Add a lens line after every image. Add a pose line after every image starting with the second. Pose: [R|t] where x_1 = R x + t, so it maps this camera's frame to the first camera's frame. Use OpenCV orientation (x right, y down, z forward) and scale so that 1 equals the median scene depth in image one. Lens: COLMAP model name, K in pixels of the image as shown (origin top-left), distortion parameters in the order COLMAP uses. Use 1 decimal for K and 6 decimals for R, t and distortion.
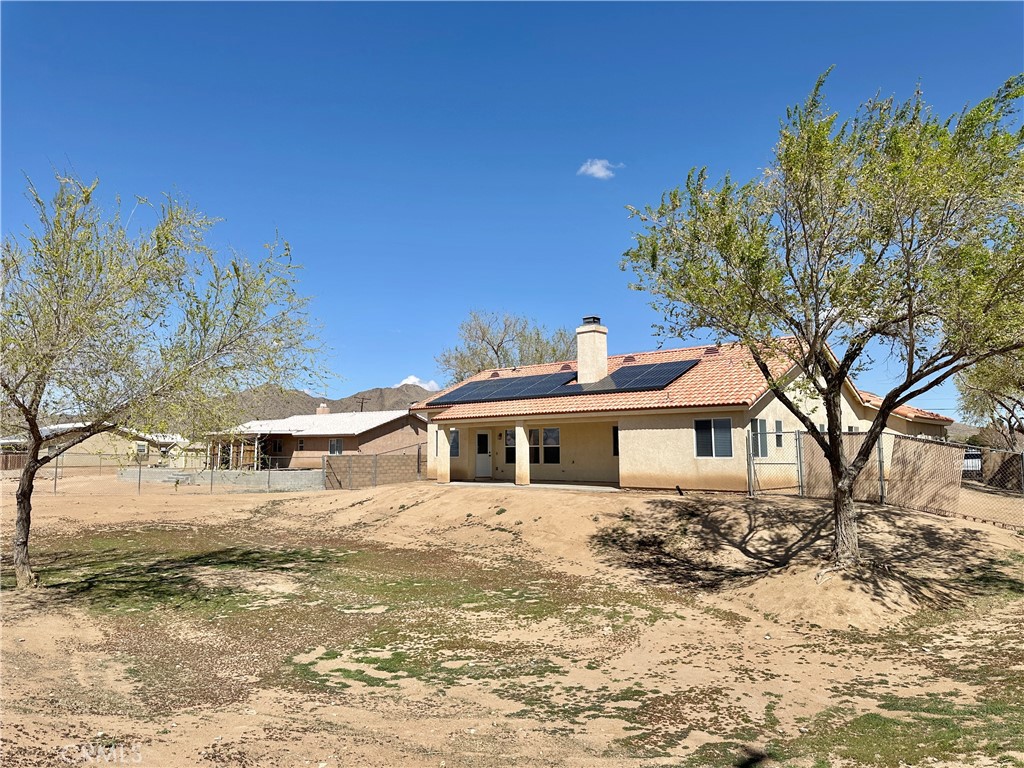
lens RADIAL K [[714.7, 0, 511.2], [0, 714.7, 383.7], [0, 0, 1]] dist [0.002808, 0.000204]
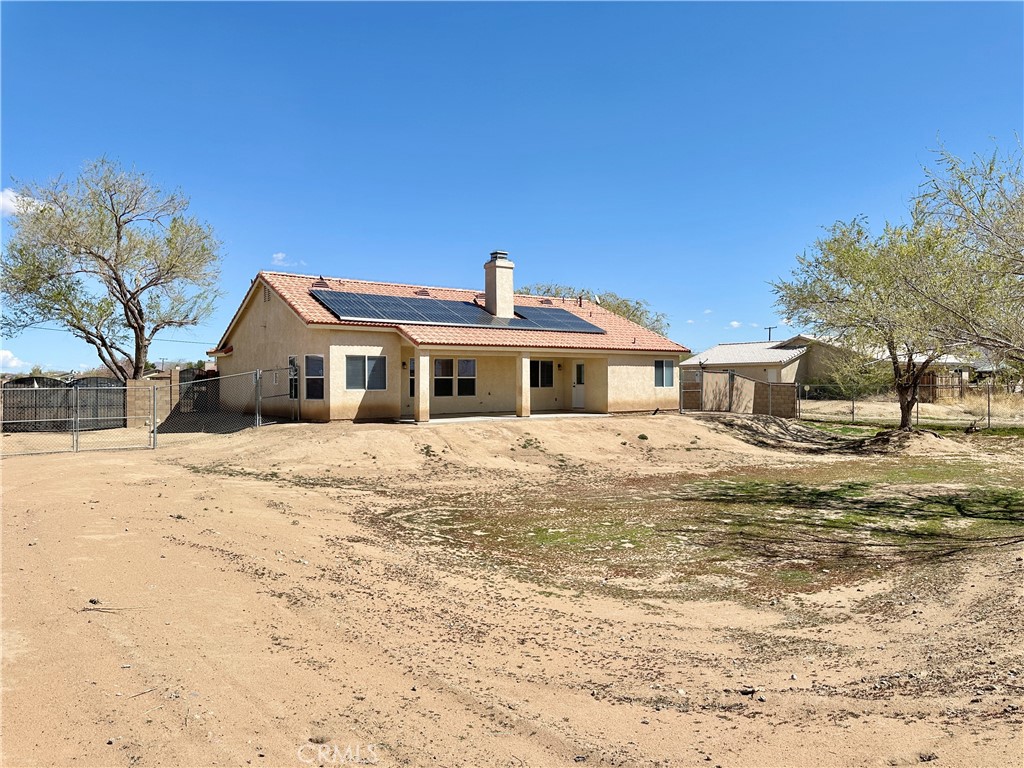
lens RADIAL K [[714.7, 0, 511.5], [0, 714.7, 382.9], [0, 0, 1]] dist [0.002808, 0.000204]
pose [[0.309301, 0.002421, 0.950961, -0.889278], [-0.086473, 0.995925, 0.025590, 0.066453], [-0.947024, -0.090148, 0.308250, 0.666602]]
